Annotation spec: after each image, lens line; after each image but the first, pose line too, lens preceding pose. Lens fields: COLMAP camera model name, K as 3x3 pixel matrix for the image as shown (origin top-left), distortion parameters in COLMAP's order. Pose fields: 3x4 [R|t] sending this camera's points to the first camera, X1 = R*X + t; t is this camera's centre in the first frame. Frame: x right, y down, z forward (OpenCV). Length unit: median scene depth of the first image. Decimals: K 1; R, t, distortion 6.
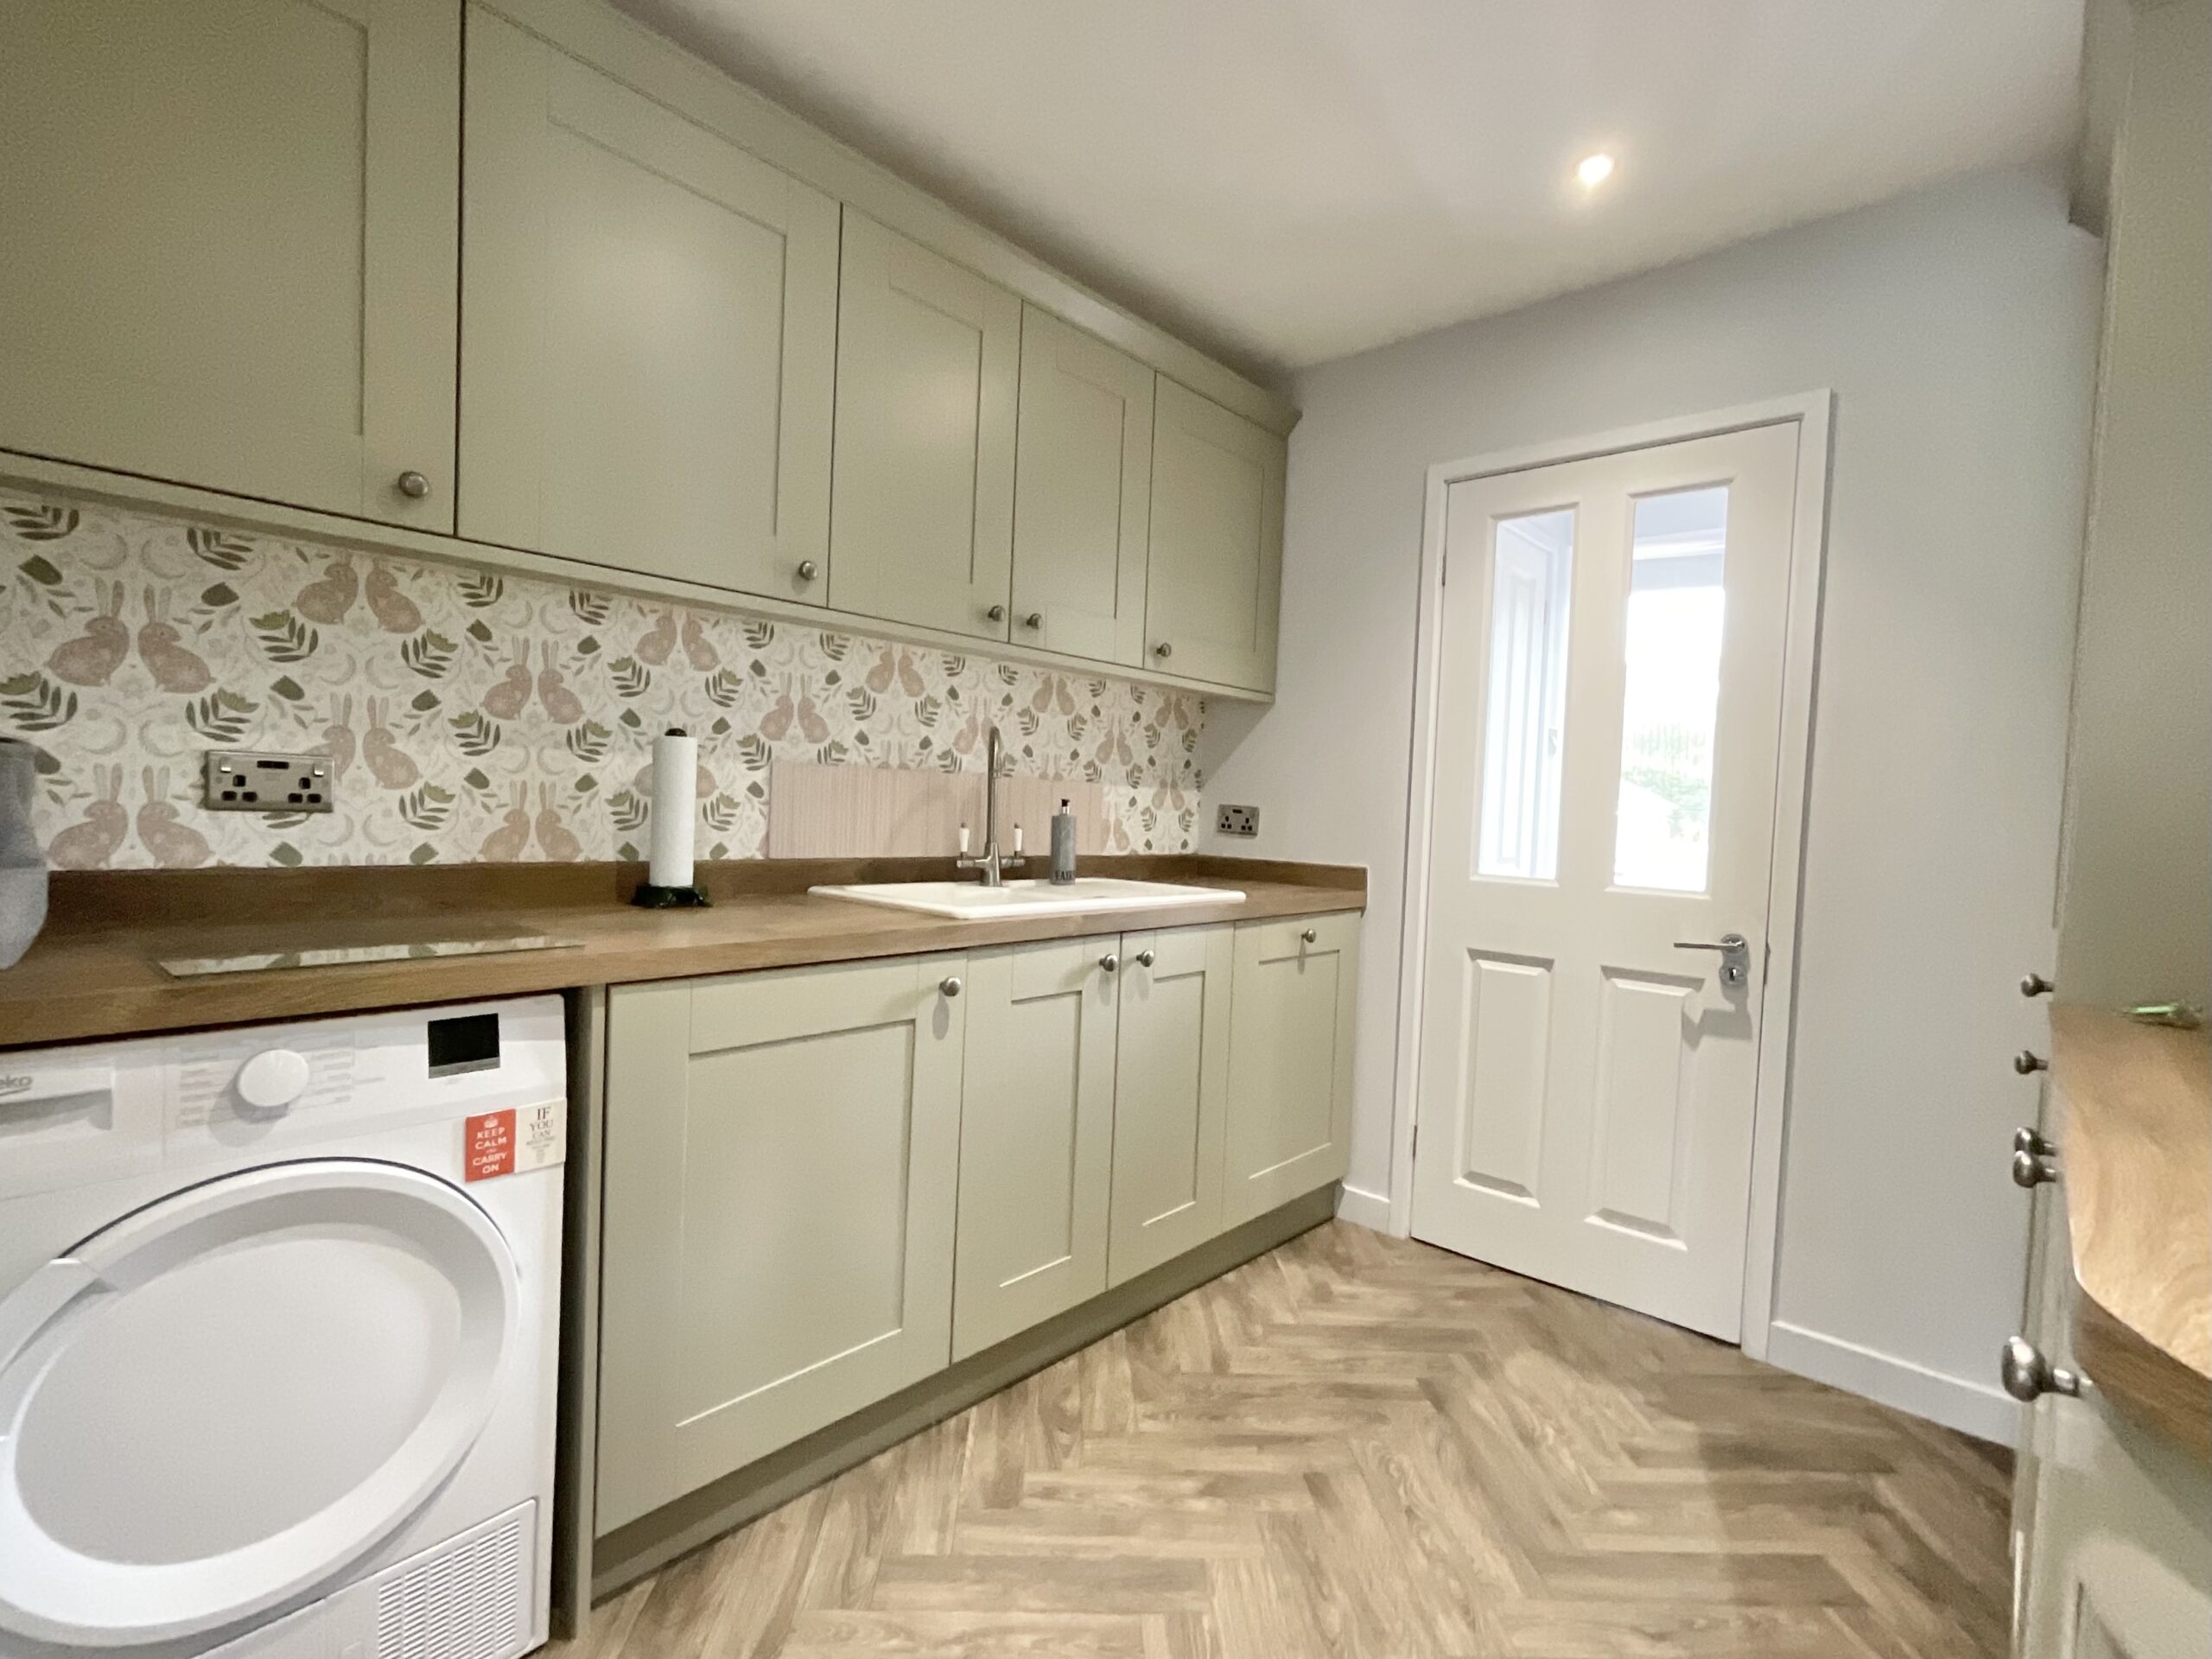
lens RADIAL K [[1028.1, 0, 1106.0], [0, 1028.1, 829.5], [0, 0, 1]] dist [-0.002162, -0.000021]
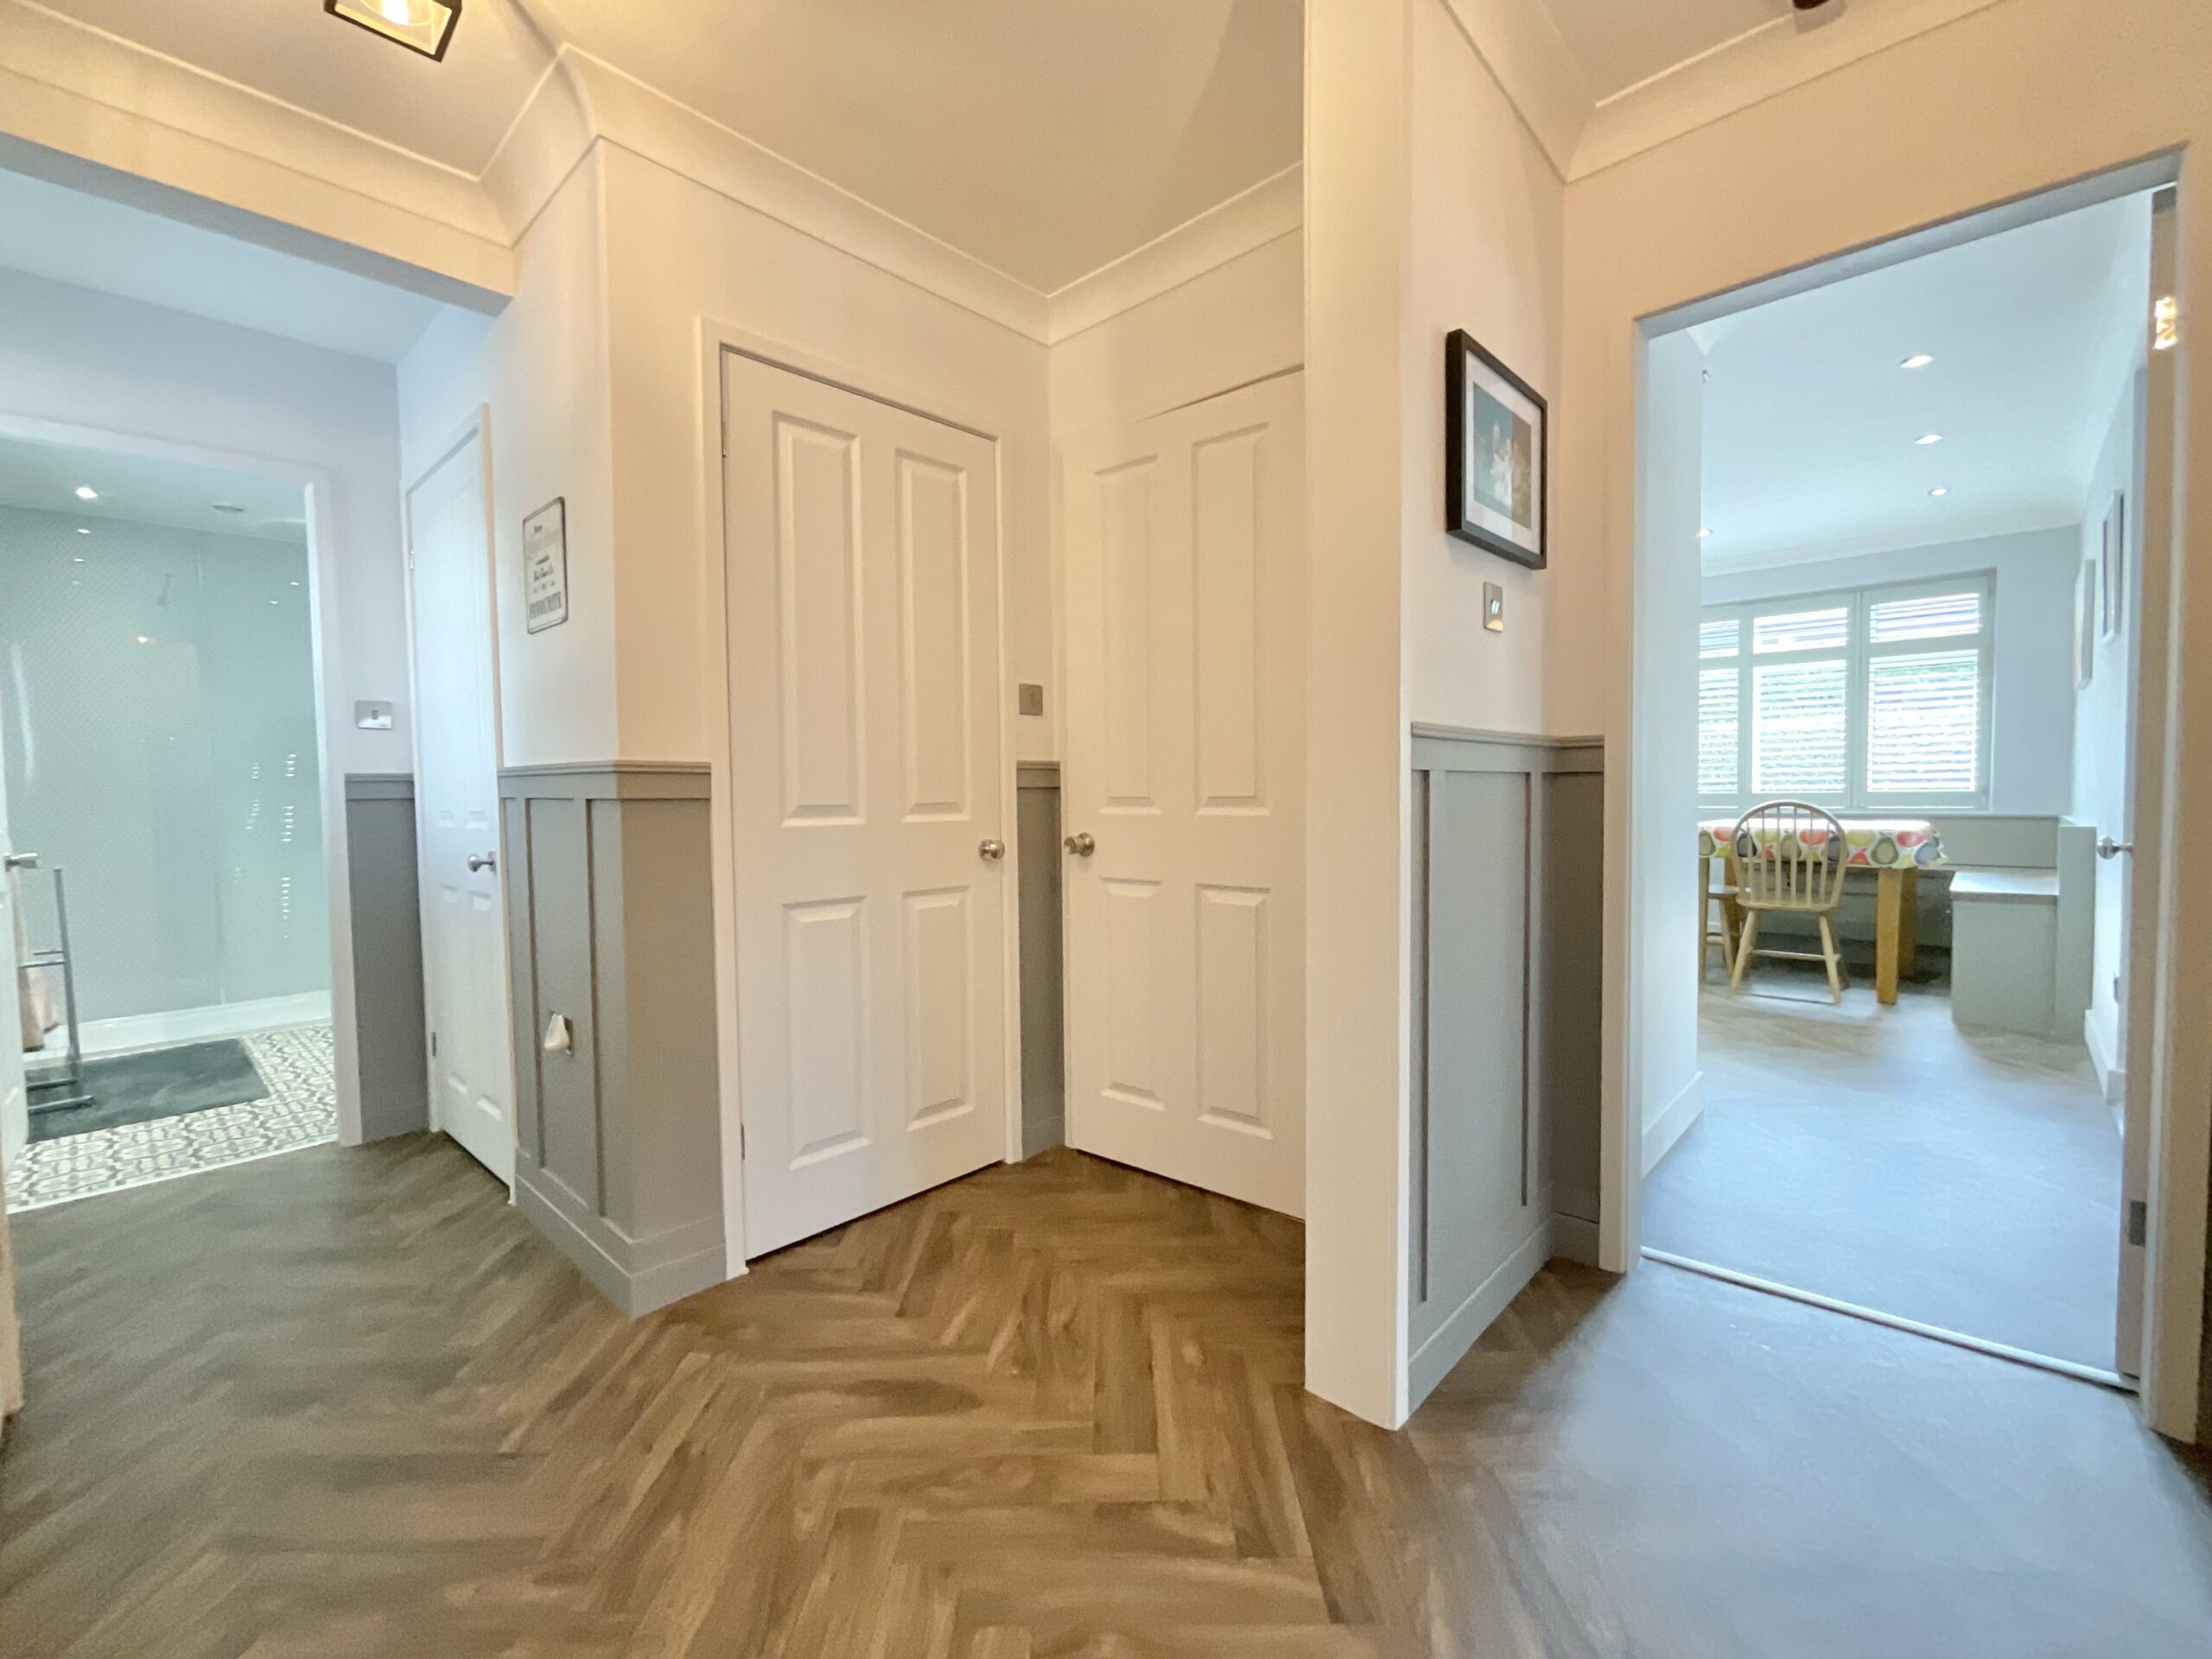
lens RADIAL K [[902.3, 0, 1106.0], [0, 902.3, 829.5], [0, 0, 1]] dist [-0.002118, -0.000178]
pose [[-0.023707, -0.003096, -0.999714, 1.191872], [-0.014303, 0.999894, -0.002758, 0.066785], [0.999617, 0.014234, -0.023749, 0.719419]]
